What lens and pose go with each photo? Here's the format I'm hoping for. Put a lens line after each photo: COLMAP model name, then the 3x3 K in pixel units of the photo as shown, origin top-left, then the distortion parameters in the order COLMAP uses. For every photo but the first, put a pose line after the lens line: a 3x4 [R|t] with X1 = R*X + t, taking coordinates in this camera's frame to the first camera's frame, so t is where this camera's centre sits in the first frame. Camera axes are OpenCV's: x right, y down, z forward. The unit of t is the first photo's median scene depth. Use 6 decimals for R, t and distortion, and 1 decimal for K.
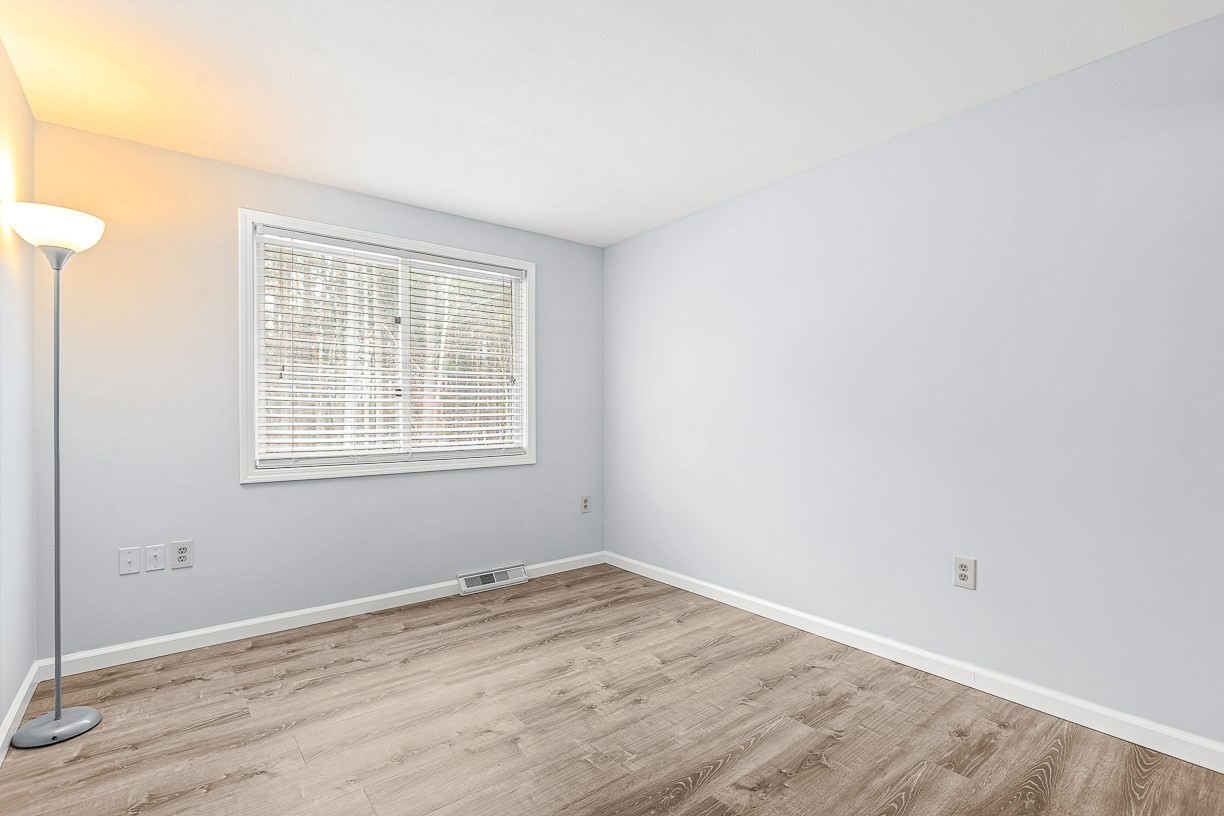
lens RADIAL K [[573.2, 0, 605.9], [0, 573.2, 406.8], [0, 0, 1]] dist [0.000806, 0.000235]
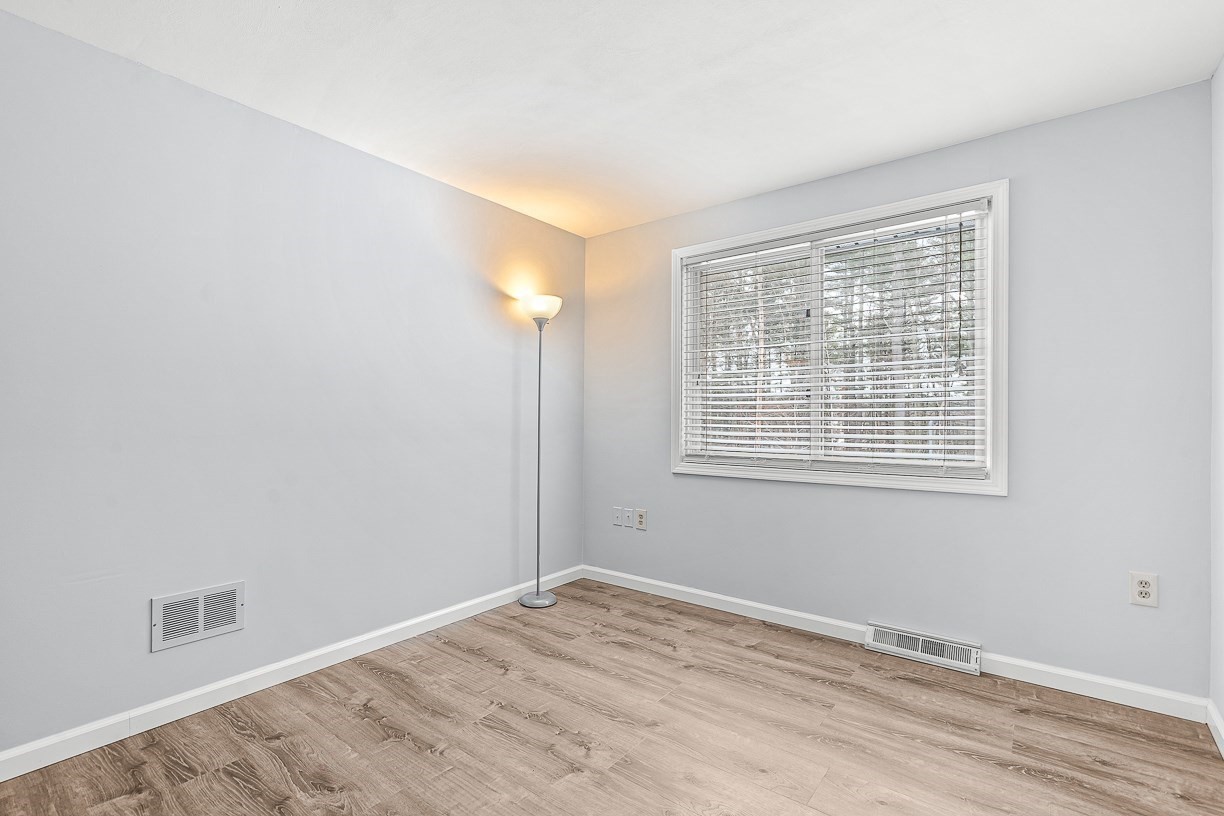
lens RADIAL K [[563.1, 0, 612.0], [0, 563.1, 408.0], [0, 0, 1]] dist [0.000514, 0.000824]
pose [[0.236252, -0.013024, -0.971604, 0.494176], [0.006969, 0.999907, -0.011709, 0.008139], [0.971667, -0.004004, 0.236321, 0.563939]]
